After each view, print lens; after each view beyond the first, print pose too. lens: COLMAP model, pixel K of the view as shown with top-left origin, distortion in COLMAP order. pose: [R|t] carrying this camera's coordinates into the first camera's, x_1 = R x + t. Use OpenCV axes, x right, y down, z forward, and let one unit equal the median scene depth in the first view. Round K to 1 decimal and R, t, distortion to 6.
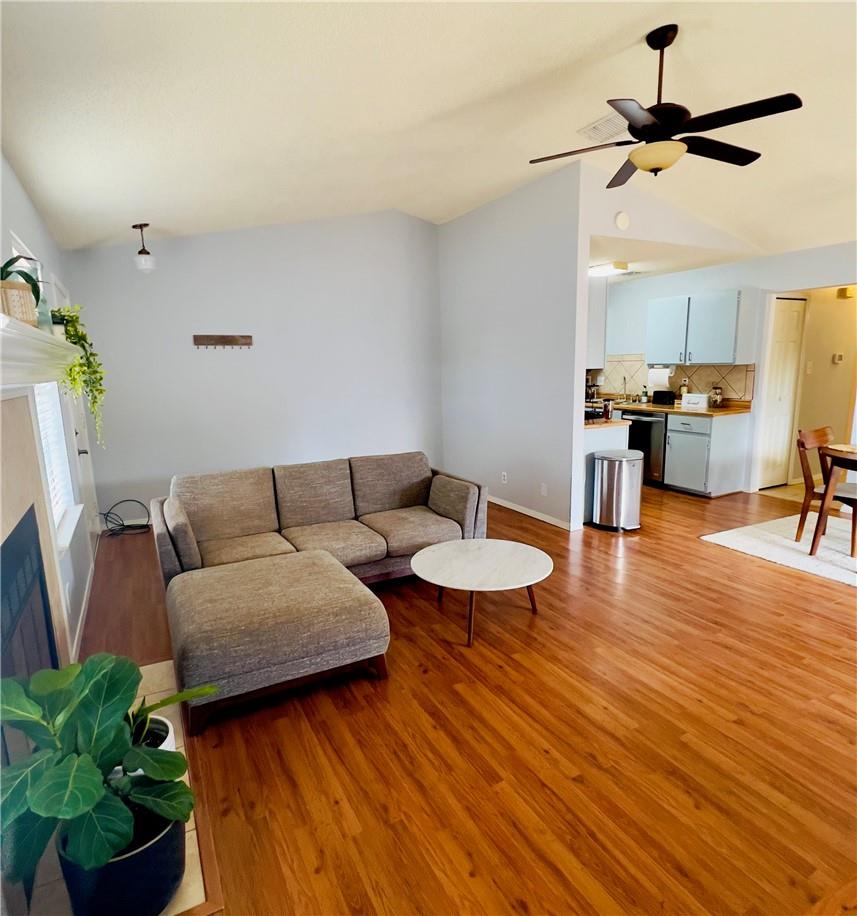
lens RADIAL K [[554.8, 0, 429.8], [0, 554.8, 456.5], [0, 0, 1]] dist [0.006117, -0.000133]
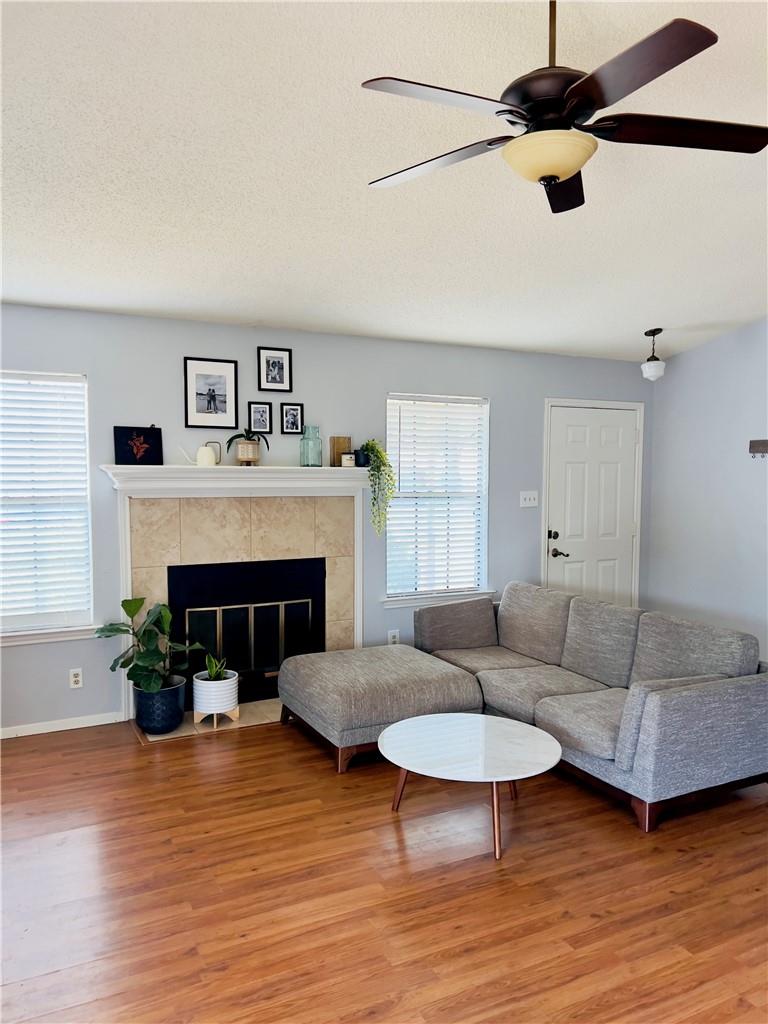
lens RADIAL K [[769.0, 0, 383.4], [0, 769.0, 516.2], [0, 0, 1]] dist [0.065963, -0.005192]
pose [[-0.011318, 0.084381, -0.996369, 0.590962], [-0.170059, 0.981755, 0.085075, -0.100651], [0.985369, 0.170405, 0.003238, 0.423638]]
